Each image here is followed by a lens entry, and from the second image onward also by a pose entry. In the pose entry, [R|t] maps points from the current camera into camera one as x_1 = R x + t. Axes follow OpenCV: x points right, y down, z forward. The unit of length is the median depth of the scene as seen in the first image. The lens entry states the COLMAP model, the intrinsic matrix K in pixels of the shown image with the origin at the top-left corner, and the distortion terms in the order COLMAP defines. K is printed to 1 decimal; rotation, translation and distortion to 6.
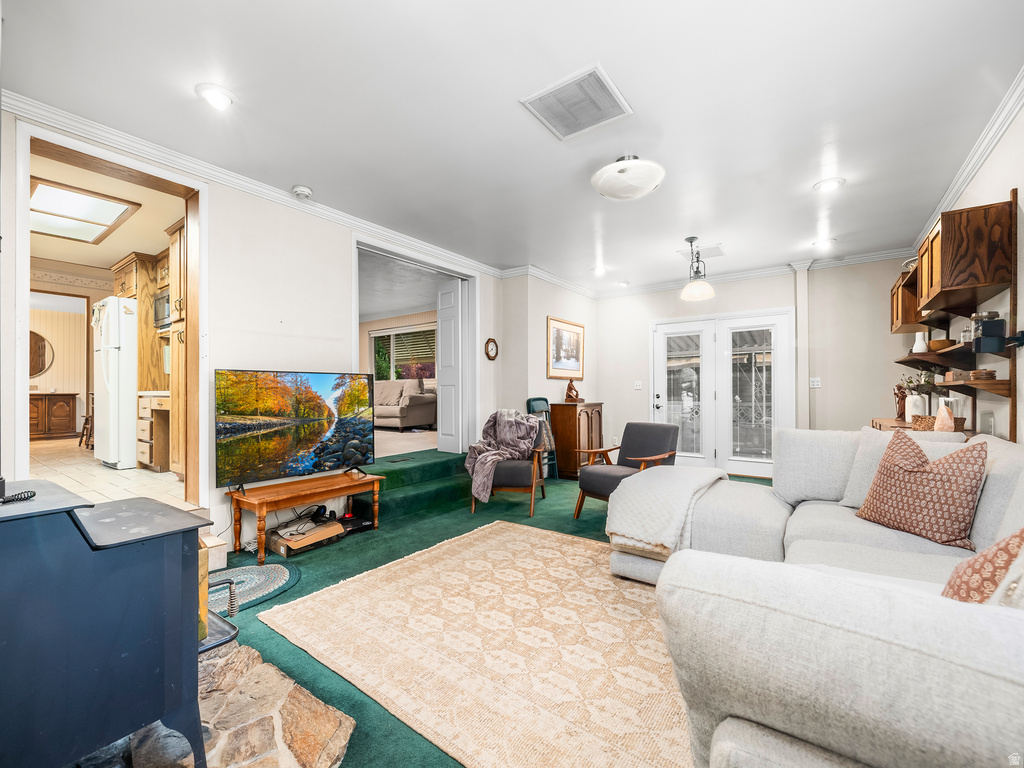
lens RADIAL K [[427.7, 0, 506.0], [0, 427.7, 381.4], [0, 0, 1]] dist [0.001733, 0.000049]
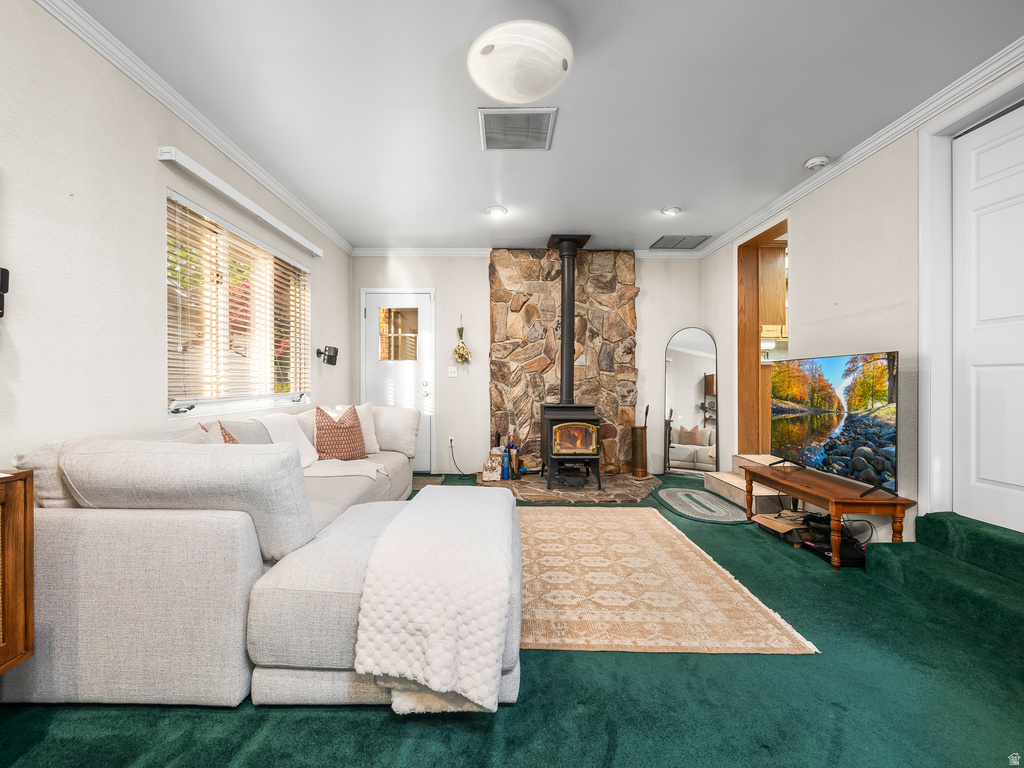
lens RADIAL K [[427.7, 0, 510.8], [0, 427.7, 387.5], [0, 0, 1]] dist [0.001733, 0.000049]
pose [[-0.818625, 0.004686, -0.574309, 0.573396], [0.007523, 0.999968, -0.002565, 0.036742], [0.574279, -0.006420, -0.818634, 1.304194]]
